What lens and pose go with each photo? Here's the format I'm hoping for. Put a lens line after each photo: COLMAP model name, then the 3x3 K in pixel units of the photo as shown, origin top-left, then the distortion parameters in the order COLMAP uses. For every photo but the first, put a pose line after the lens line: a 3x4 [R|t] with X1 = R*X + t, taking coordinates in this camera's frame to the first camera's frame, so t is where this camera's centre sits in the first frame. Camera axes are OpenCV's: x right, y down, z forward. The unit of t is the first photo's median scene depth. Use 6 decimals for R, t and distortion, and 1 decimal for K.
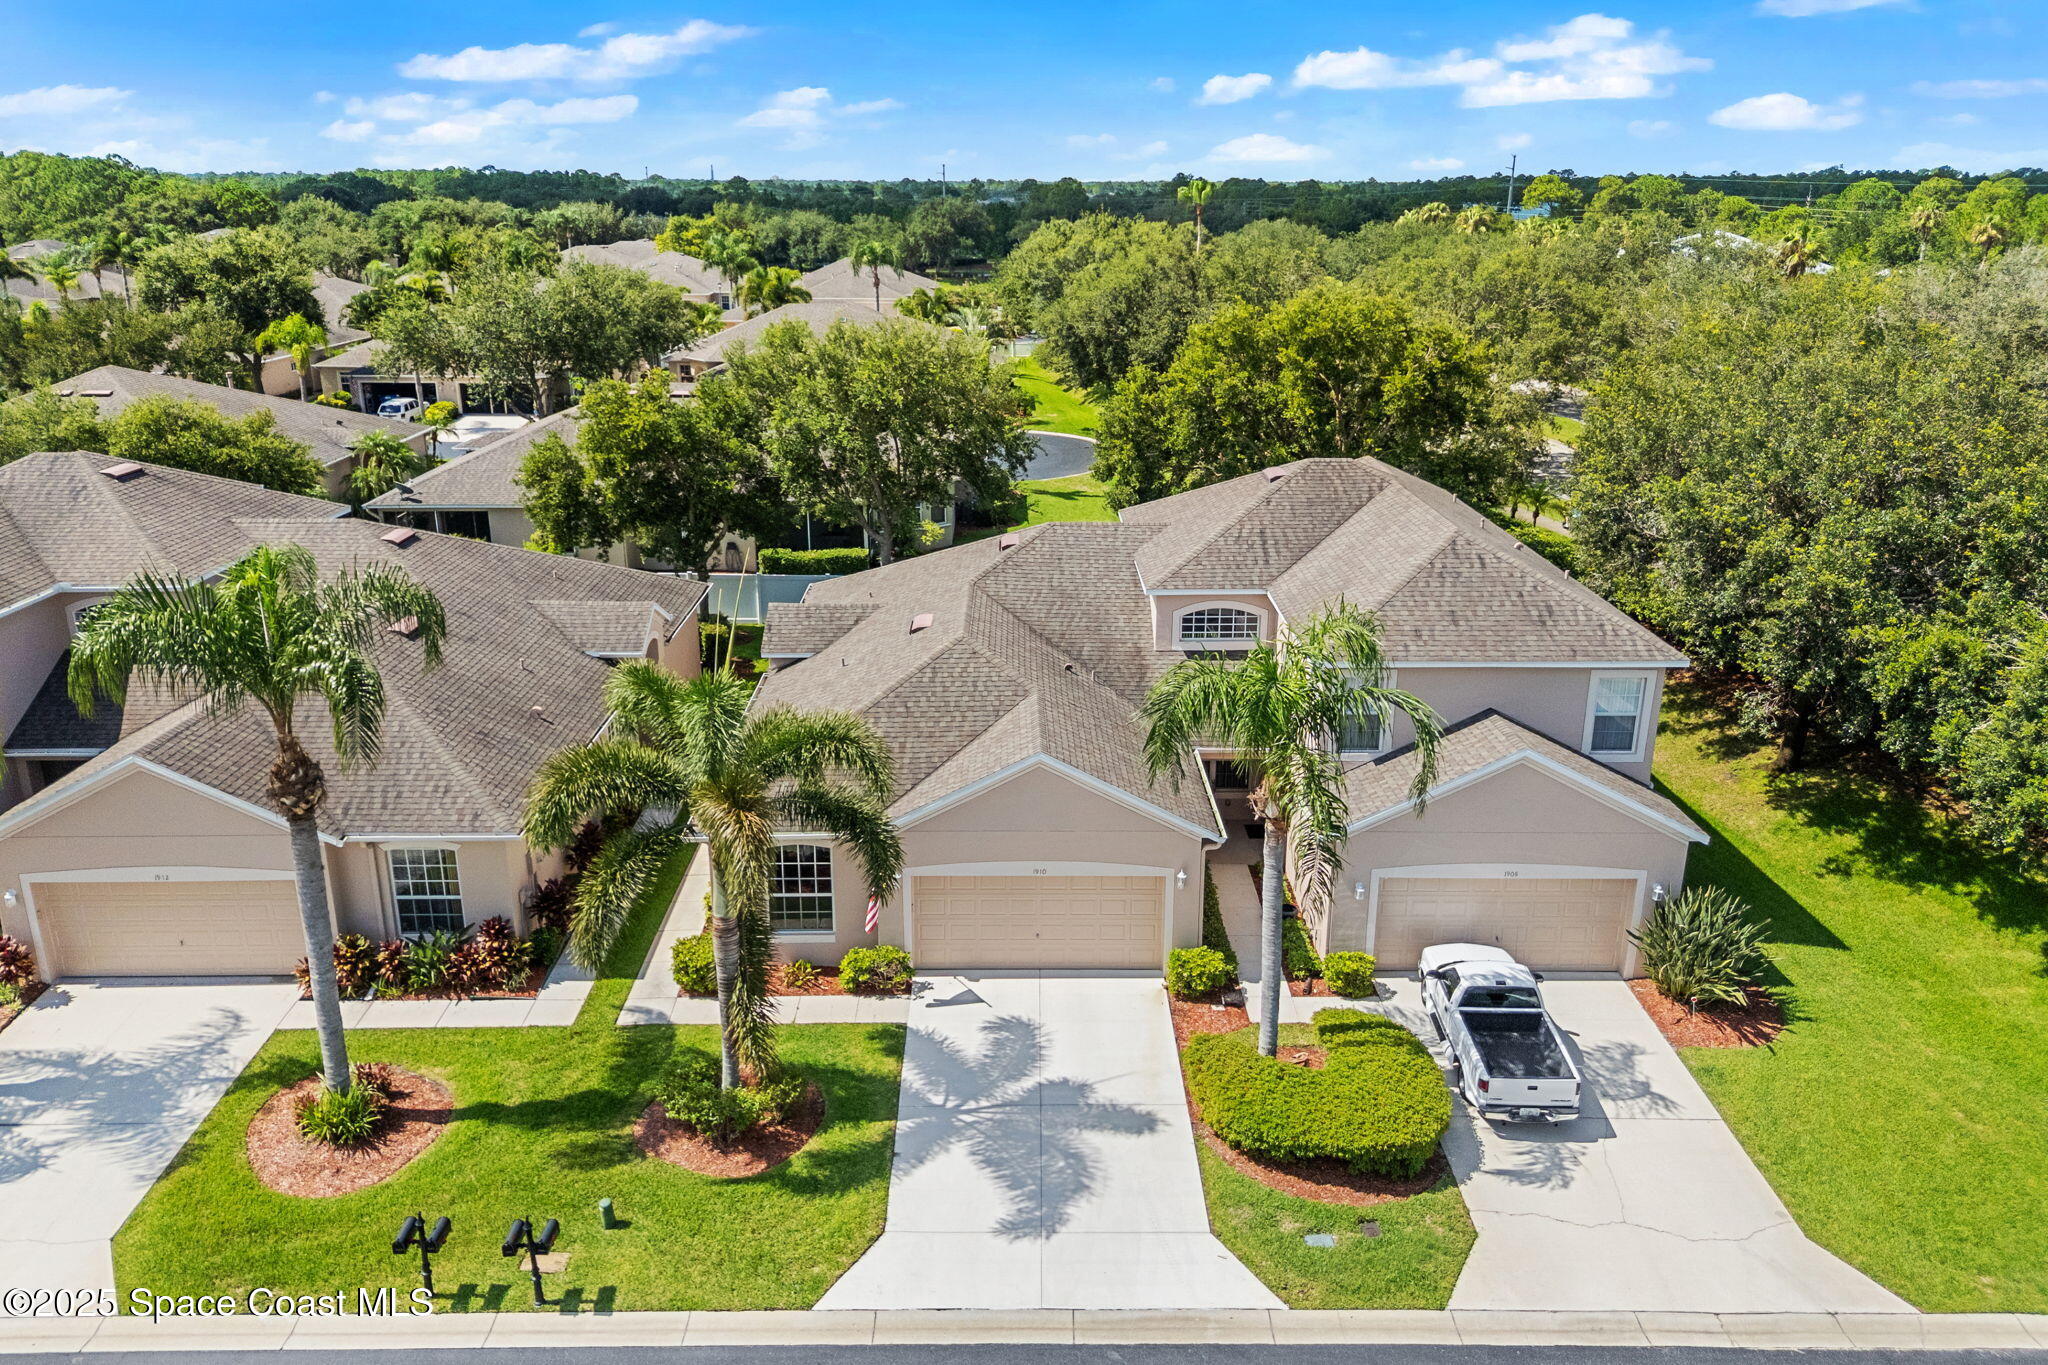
lens RADIAL K [[1491.4, 0, 1019.7], [0, 1491.4, 672.2], [0, 0, 1]] dist [0.047032, -0.003481]
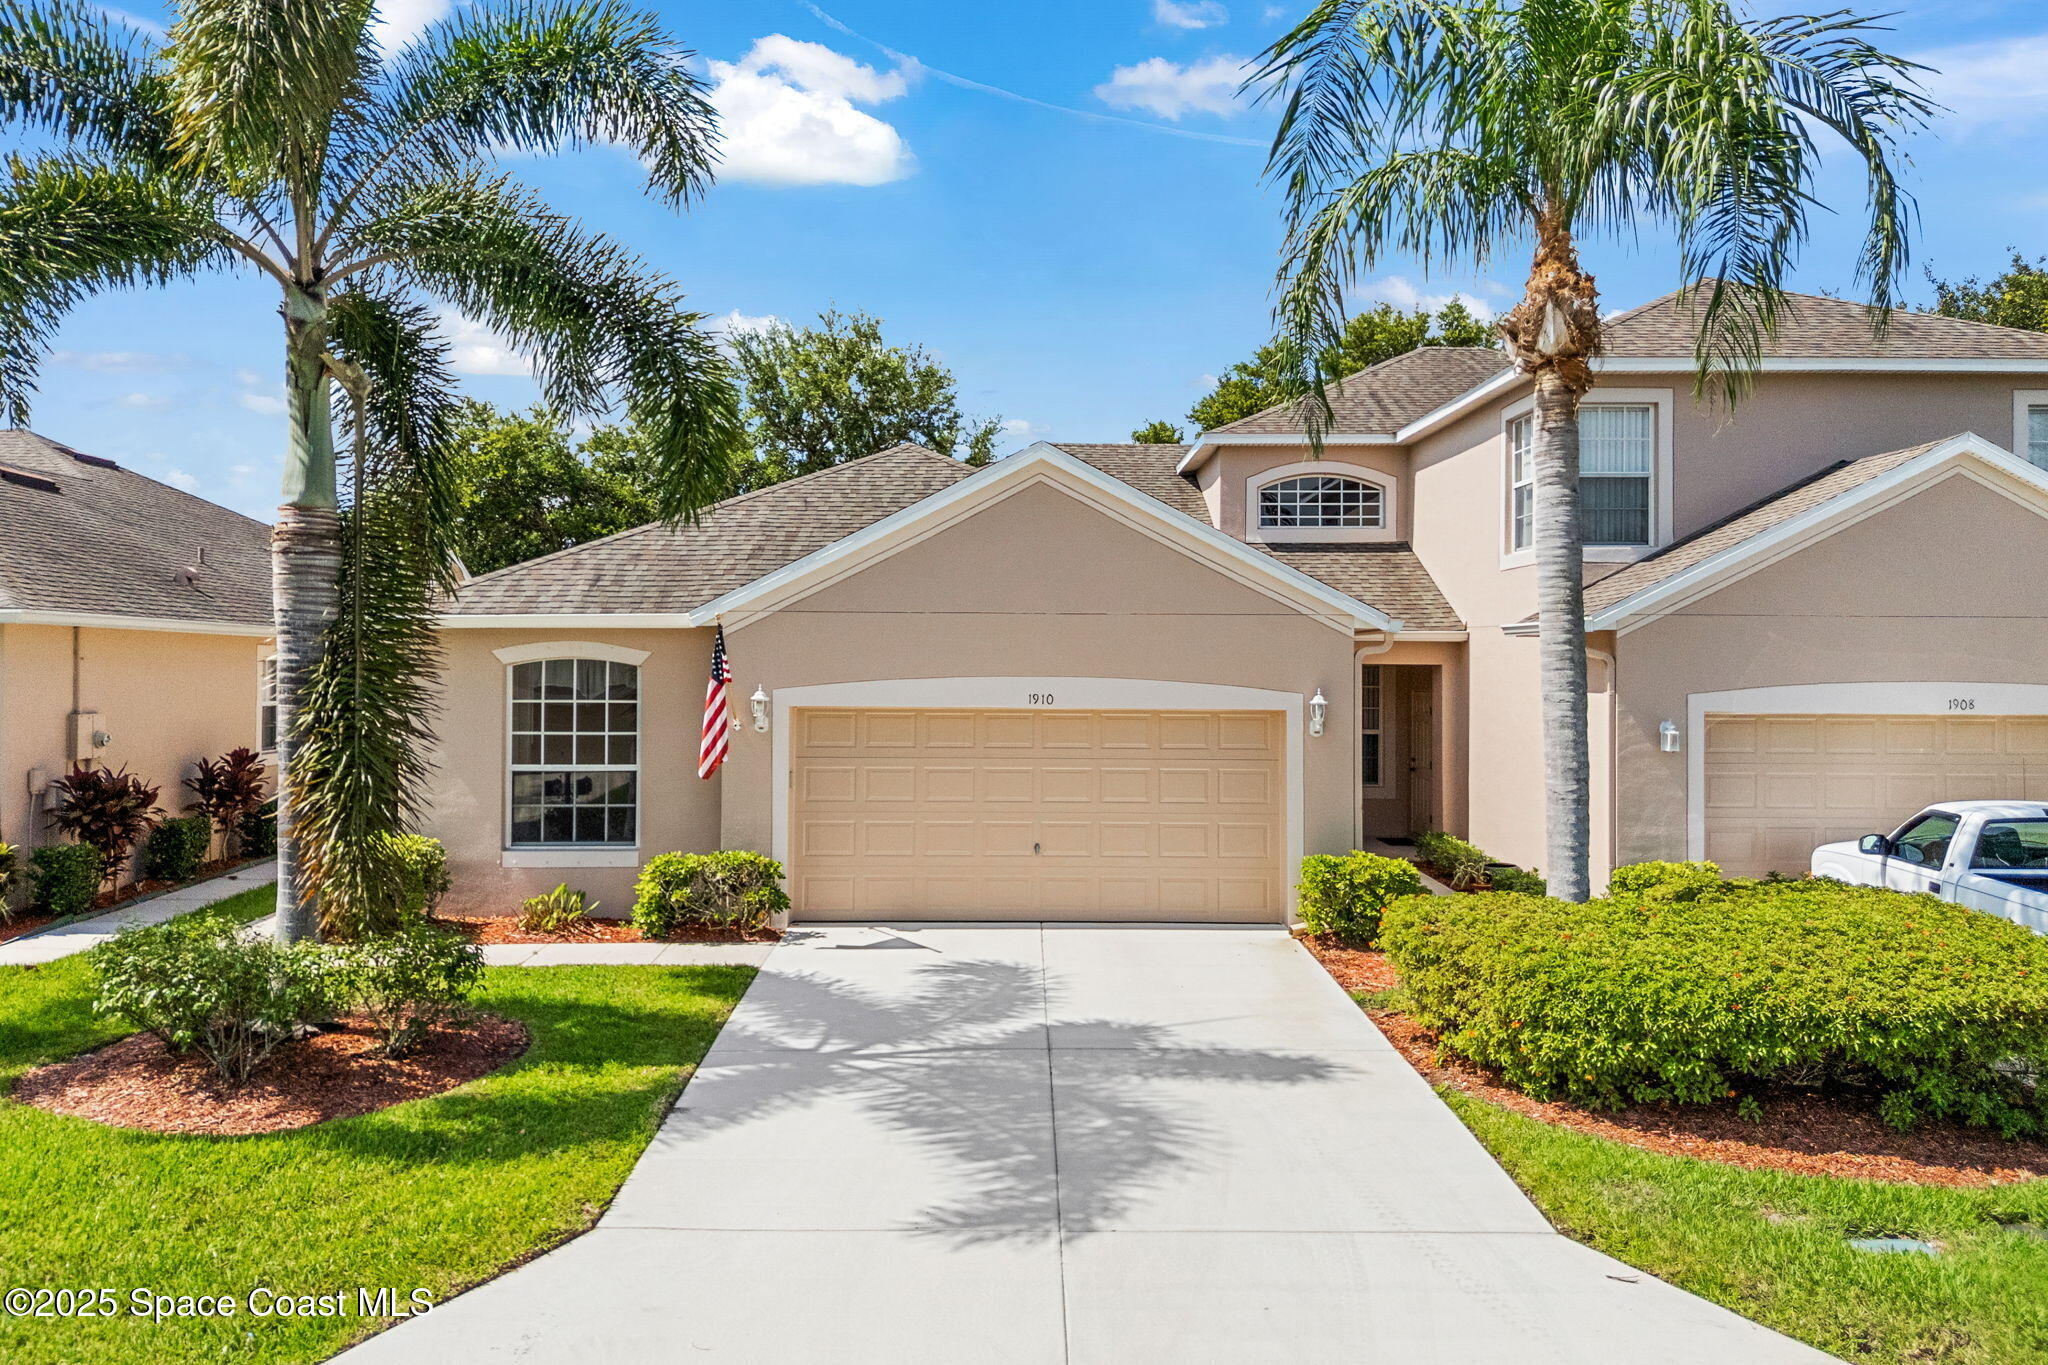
lens RADIAL K [[1491.4, 0, 1028.0], [0, 1491.4, 697.0], [0, 0, 1]] dist [0.047032, -0.003481]
pose [[0.999810, 0.012081, 0.015313, 0.001504], [-0.007008, 0.955166, -0.295987, 0.316441], [-0.018202, 0.295823, 0.955069, 0.564714]]
